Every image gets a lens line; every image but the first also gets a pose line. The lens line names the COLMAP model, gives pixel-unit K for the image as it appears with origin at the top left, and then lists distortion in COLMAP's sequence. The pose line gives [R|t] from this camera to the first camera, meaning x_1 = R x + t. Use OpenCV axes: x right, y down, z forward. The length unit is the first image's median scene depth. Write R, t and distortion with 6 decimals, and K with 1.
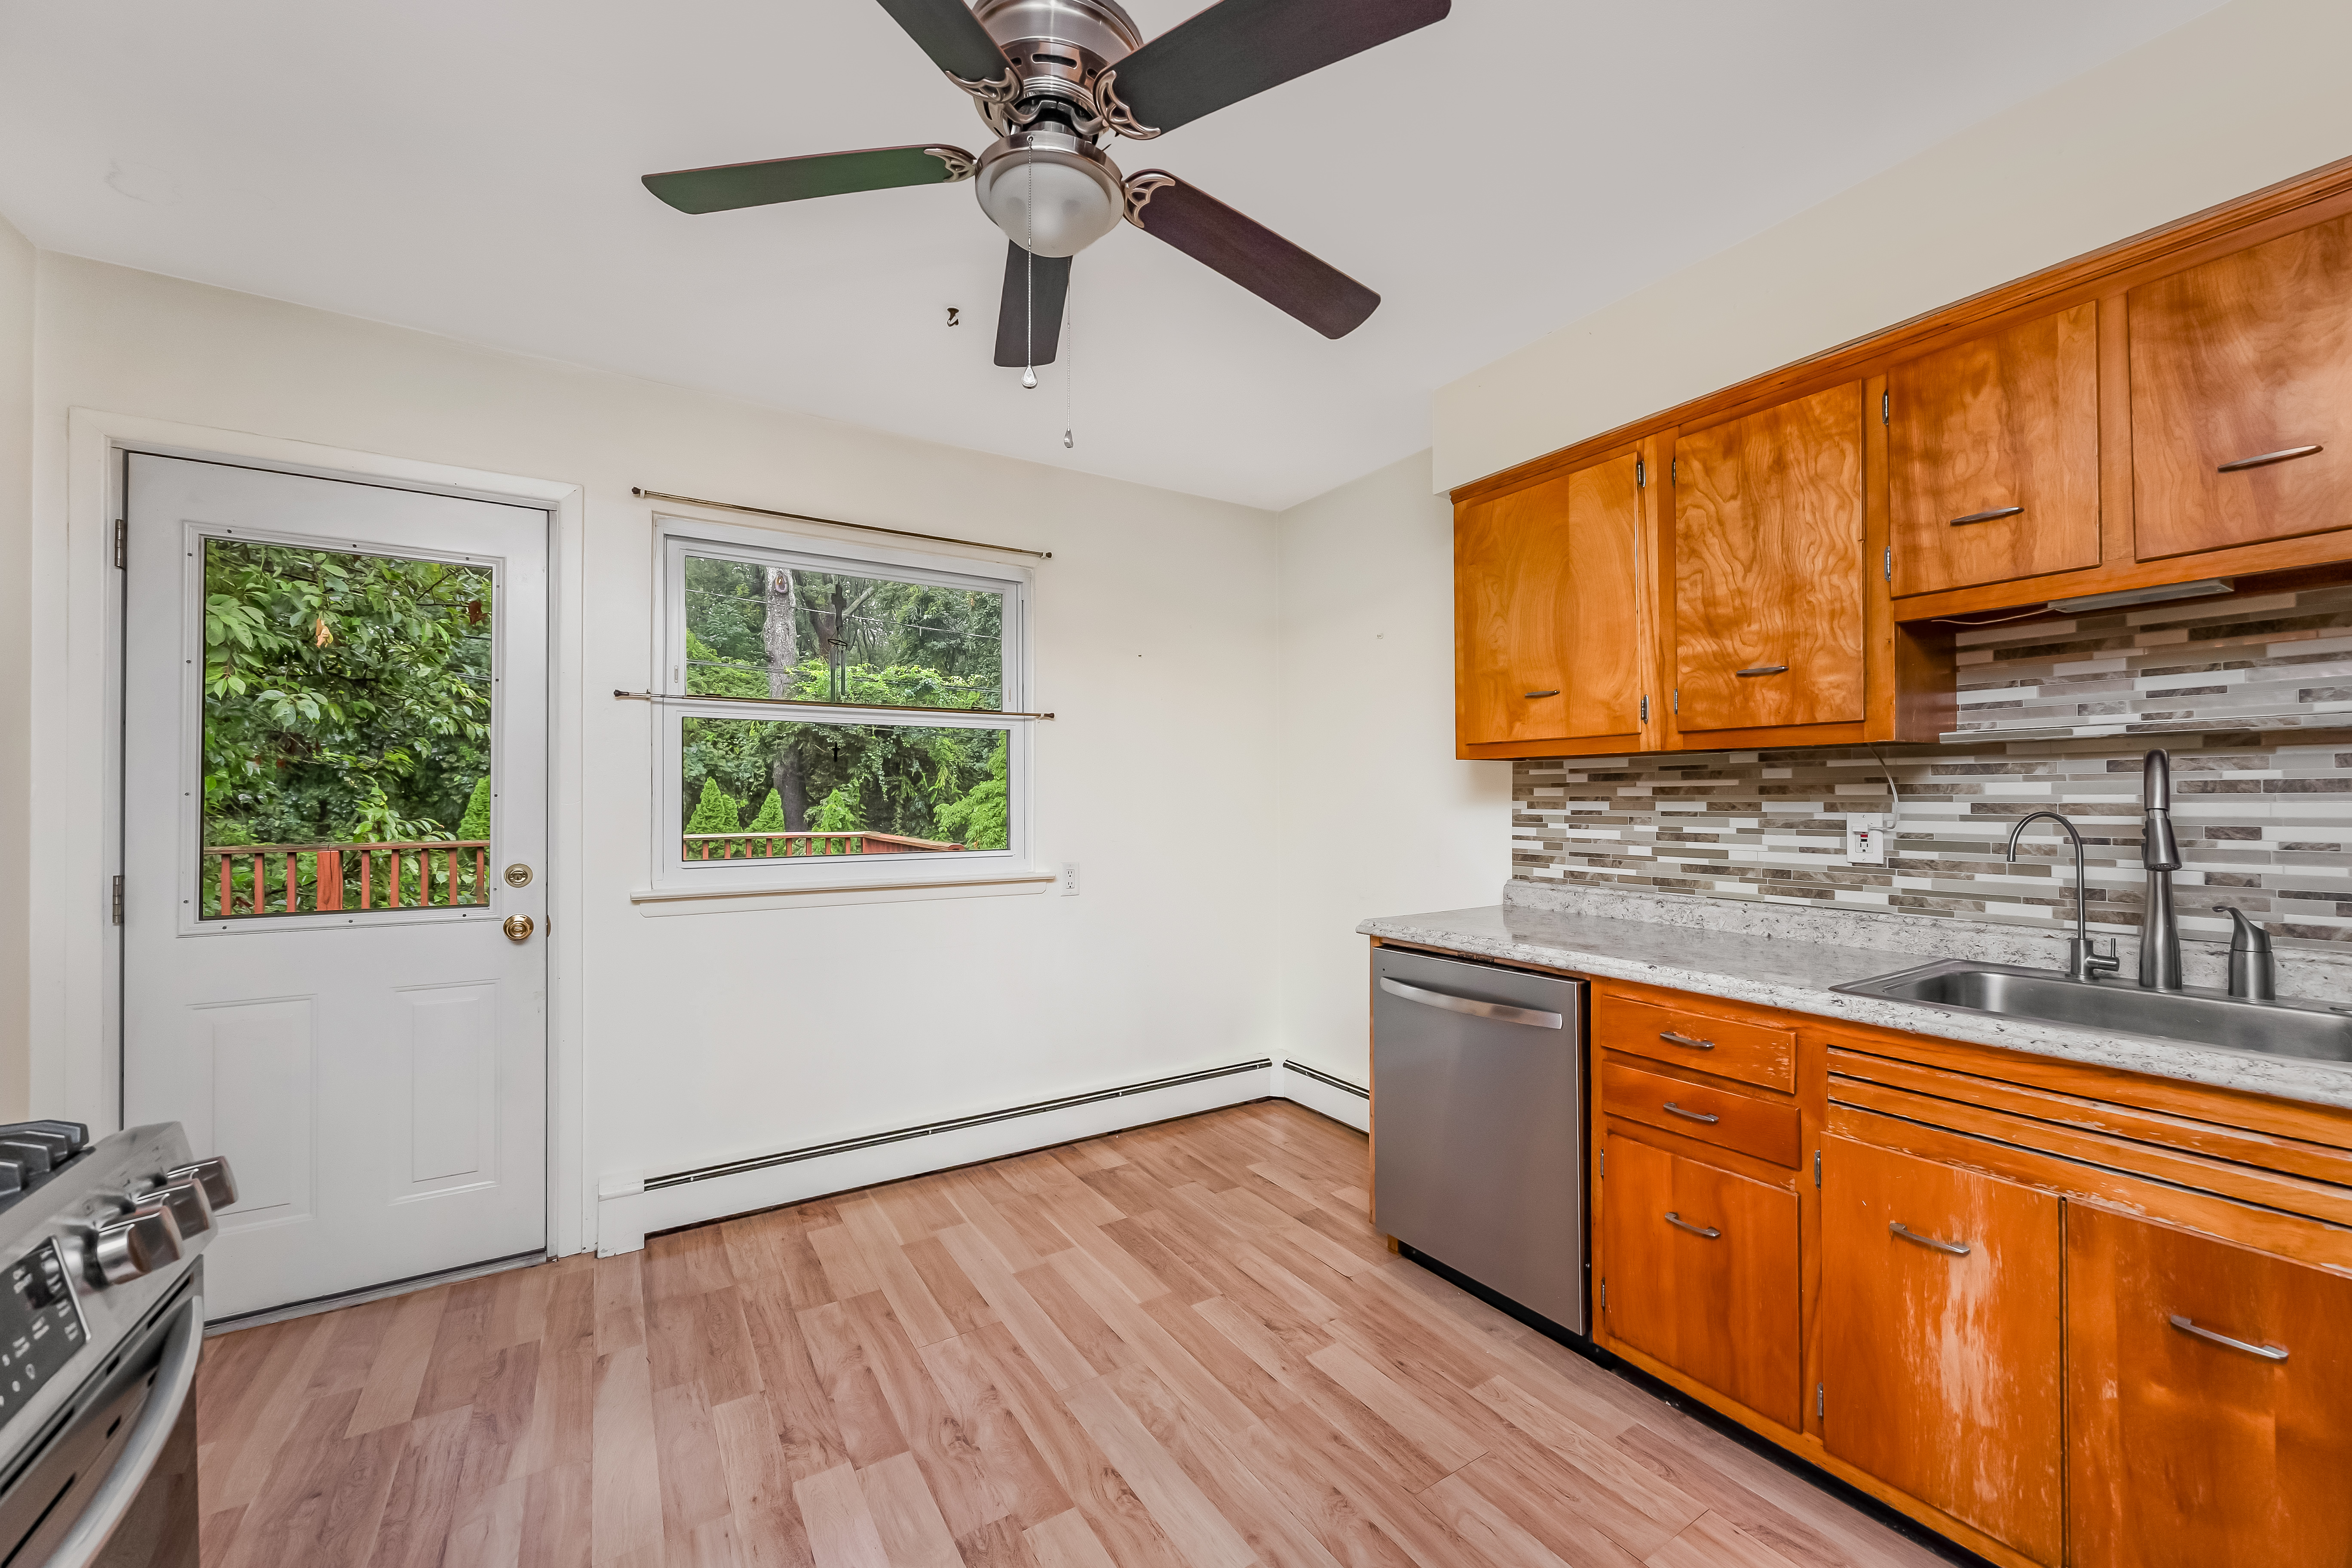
lens RADIAL K [[921.3, 0, 1196.1], [0, 921.3, 787.1], [0, 0, 1]] dist [-0.000062, -0.000172]
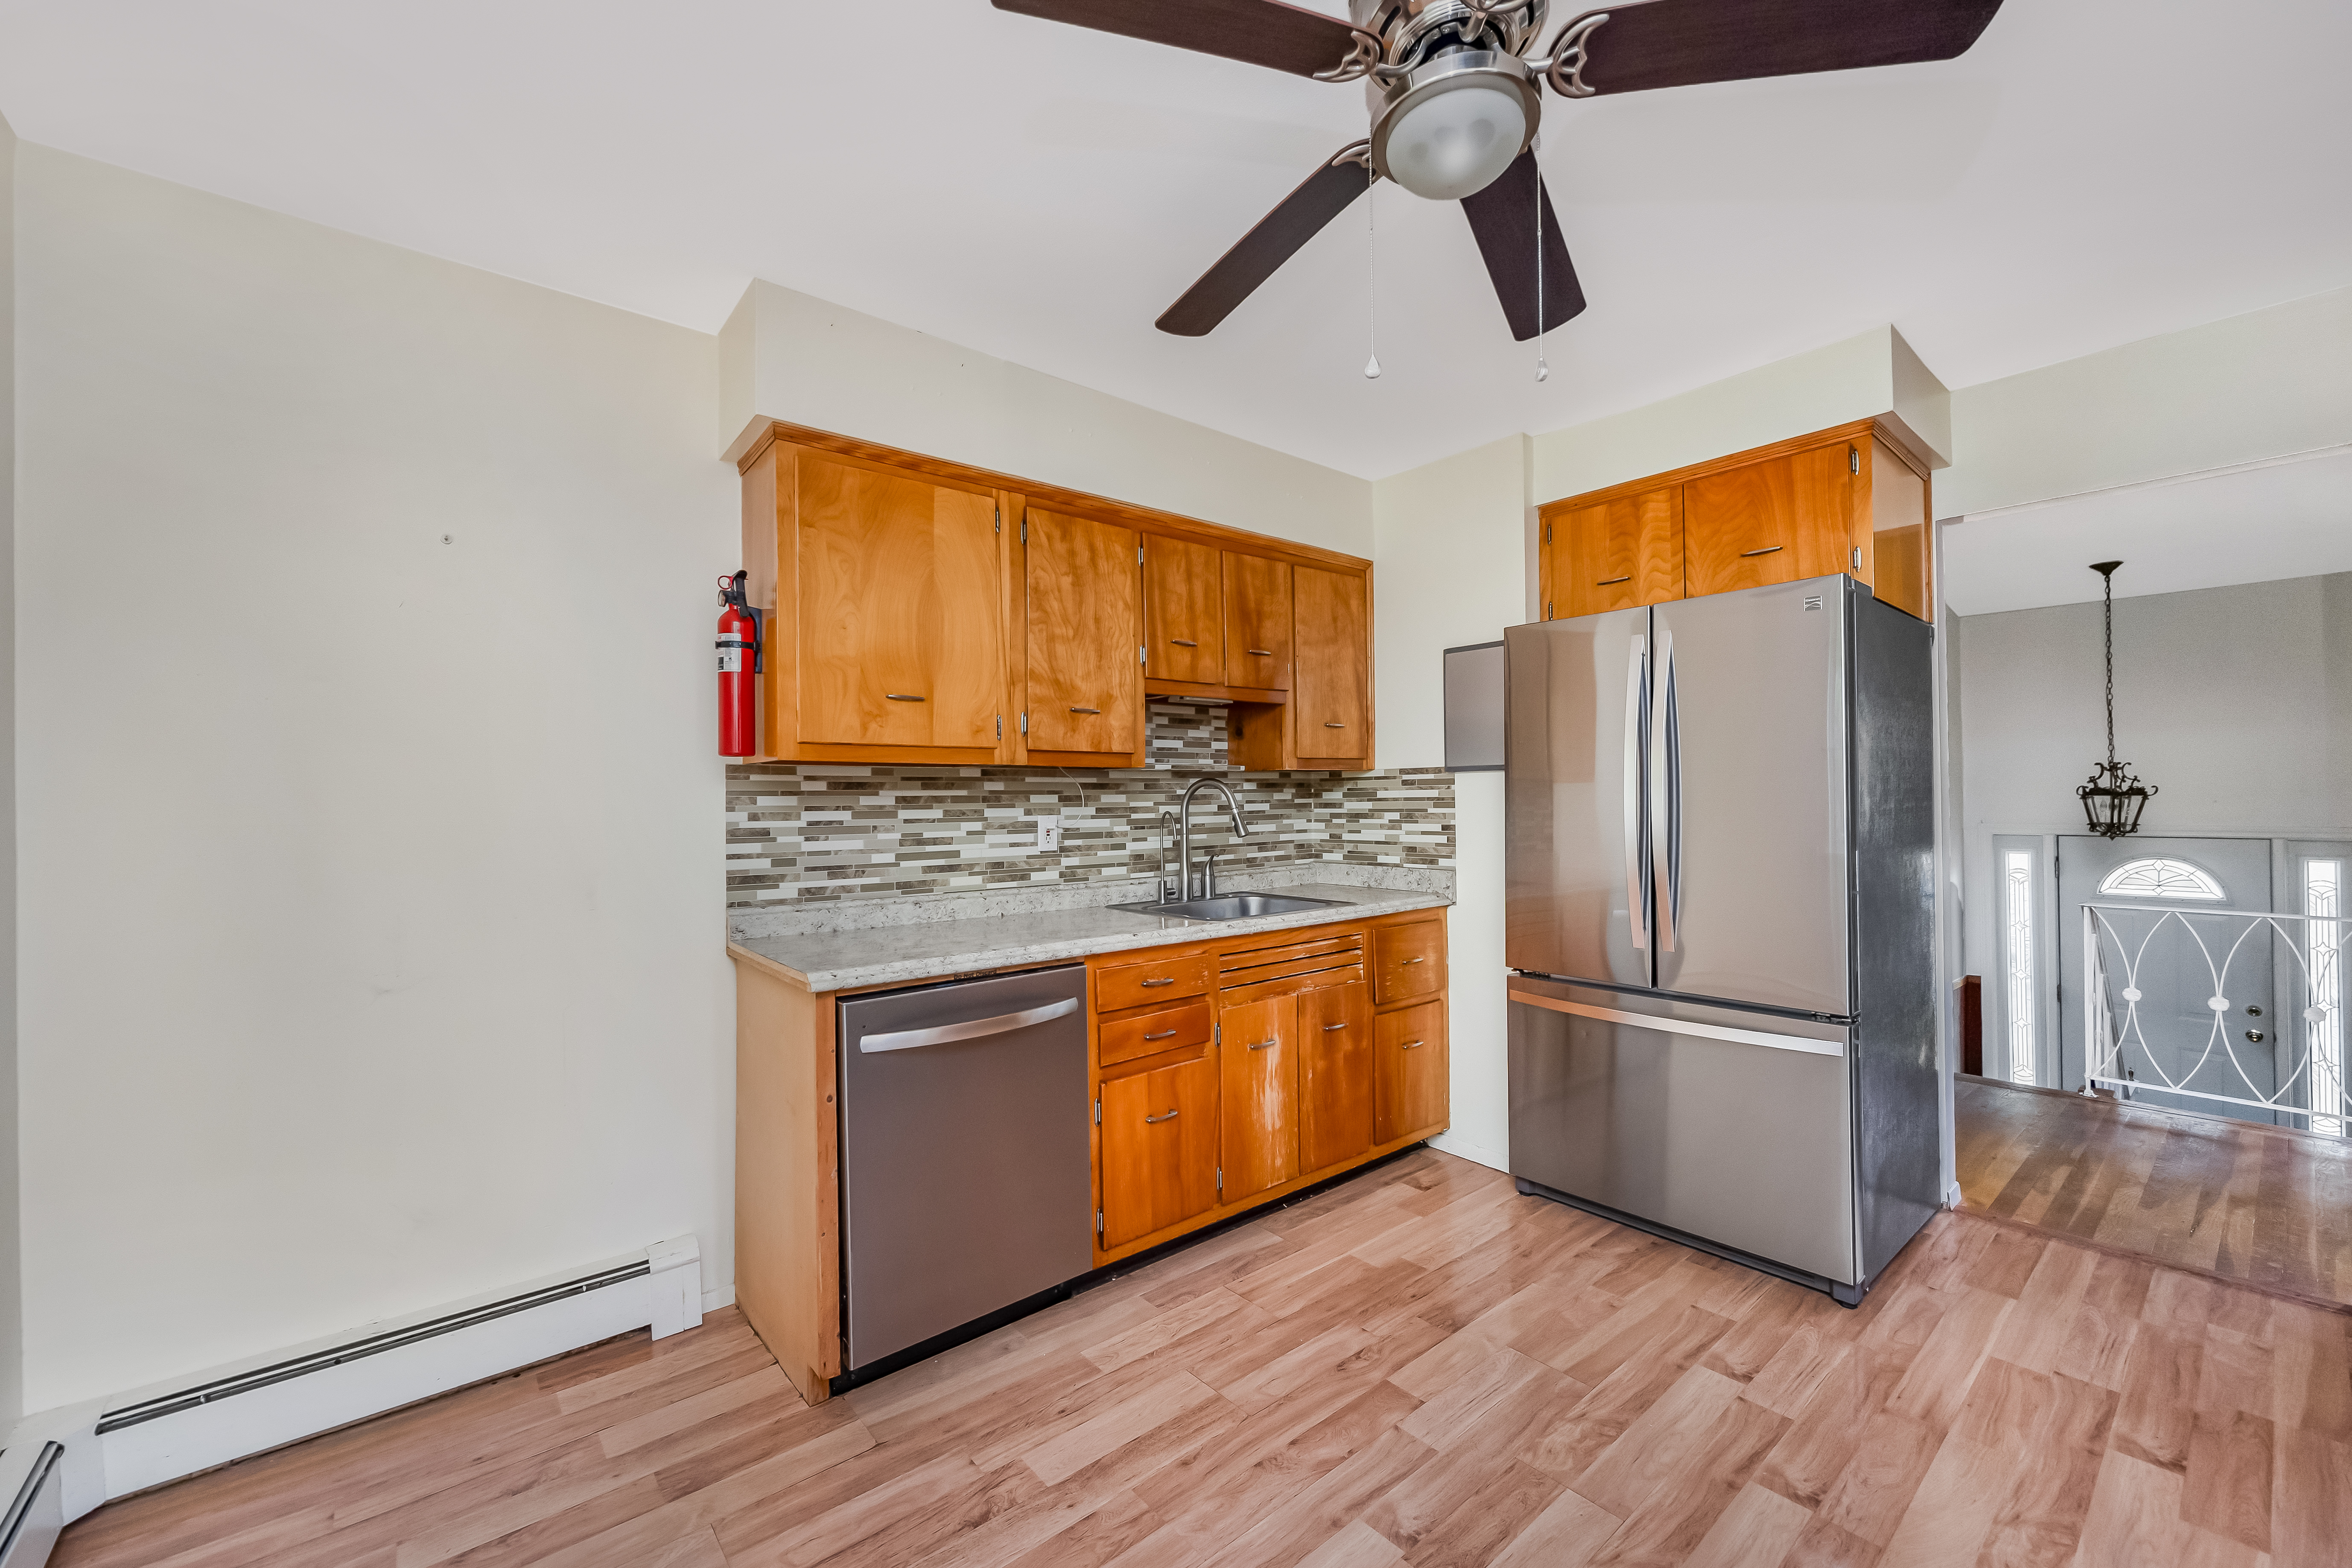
lens RADIAL K [[921.3, 0, 1182.6], [0, 921.3, 791.7], [0, 0, 1]] dist [-0.000062, -0.000172]
pose [[-0.114129, 0.012921, 0.993382, -0.585483], [-0.000550, 0.999914, -0.013069, 0.008609], [-0.993466, -0.002038, -0.114112, 0.795079]]
